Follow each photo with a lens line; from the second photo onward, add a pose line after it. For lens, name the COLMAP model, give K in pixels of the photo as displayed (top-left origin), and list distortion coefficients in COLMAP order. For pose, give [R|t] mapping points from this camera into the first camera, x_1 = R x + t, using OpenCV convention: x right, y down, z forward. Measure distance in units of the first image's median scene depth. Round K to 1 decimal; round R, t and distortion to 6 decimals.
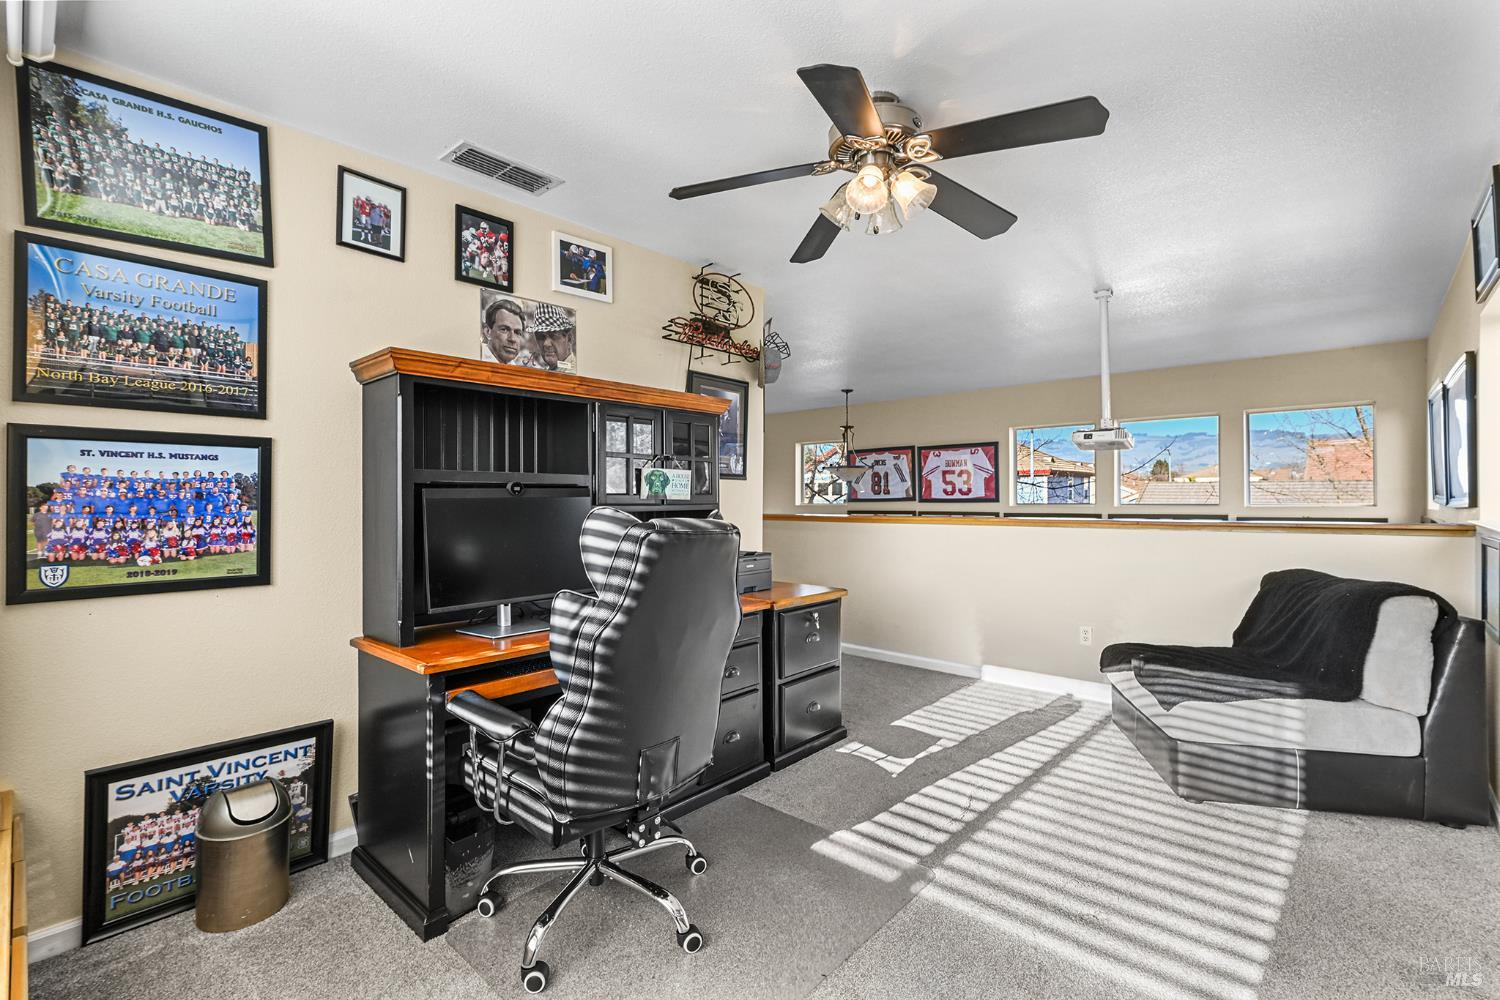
lens RADIAL K [[663.6, 0, 750.0], [0, 663.6, 500.0], [0, 0, 1]] dist [-0.000550, -0.000127]
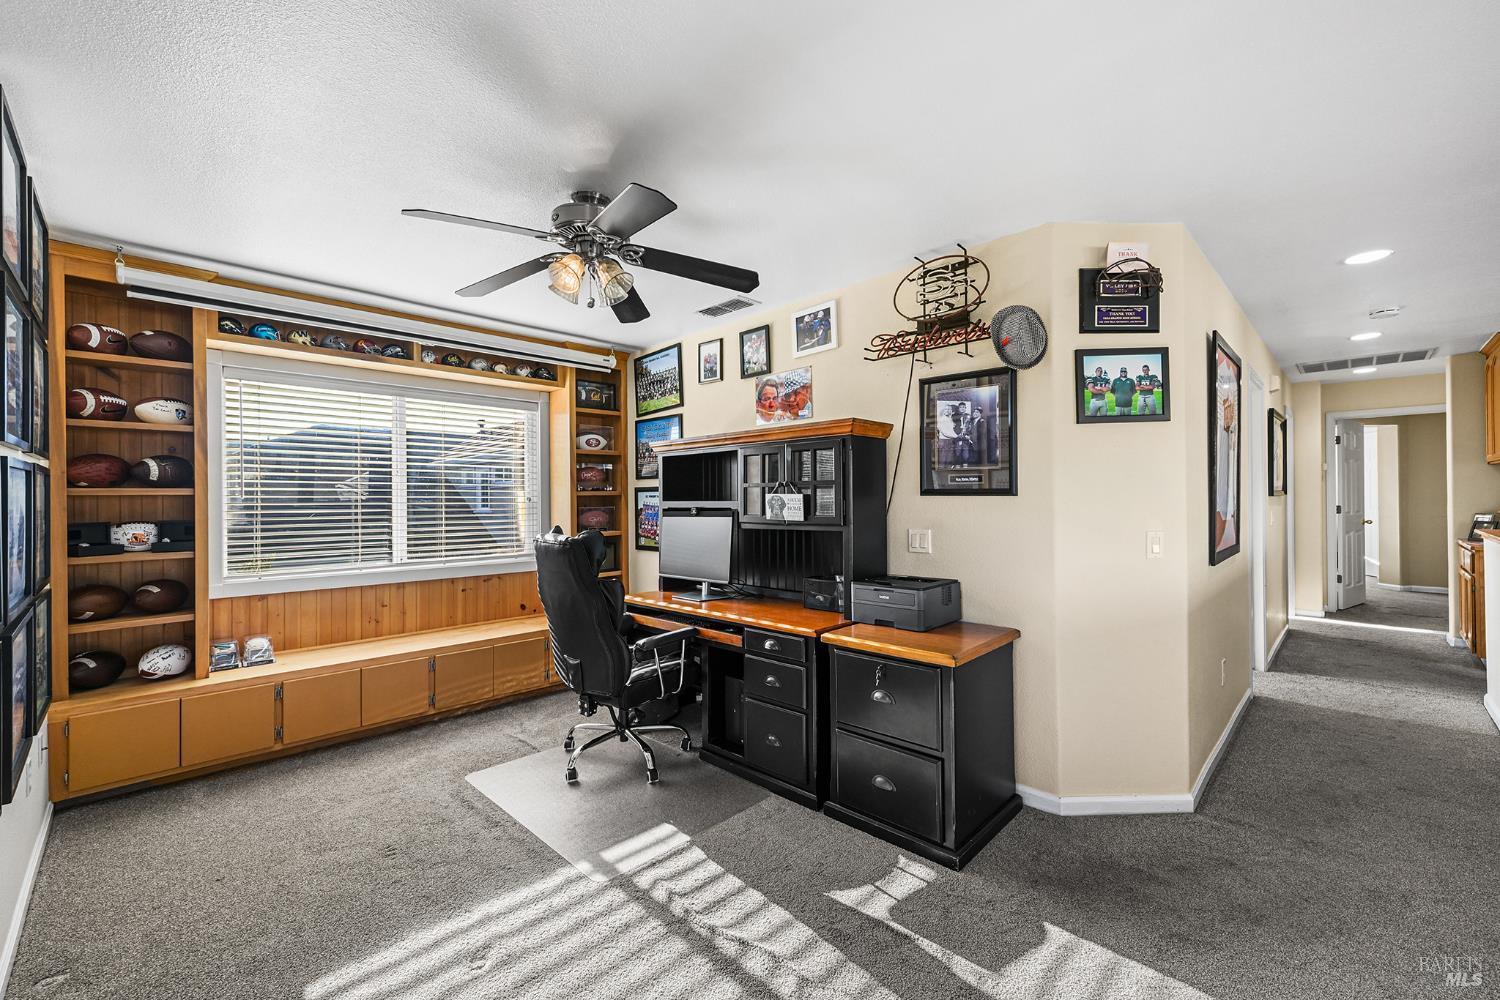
lens RADIAL K [[615.9, 0, 728.0], [0, 615.9, 496.4], [0, 0, 1]] dist [-0.000430, -0.000101]
pose [[-0.061537, -0.000566, -0.998105, 0.985791], [0.010530, 0.999944, -0.001217, -0.043534], [0.998049, -0.010585, -0.061527, 0.991730]]
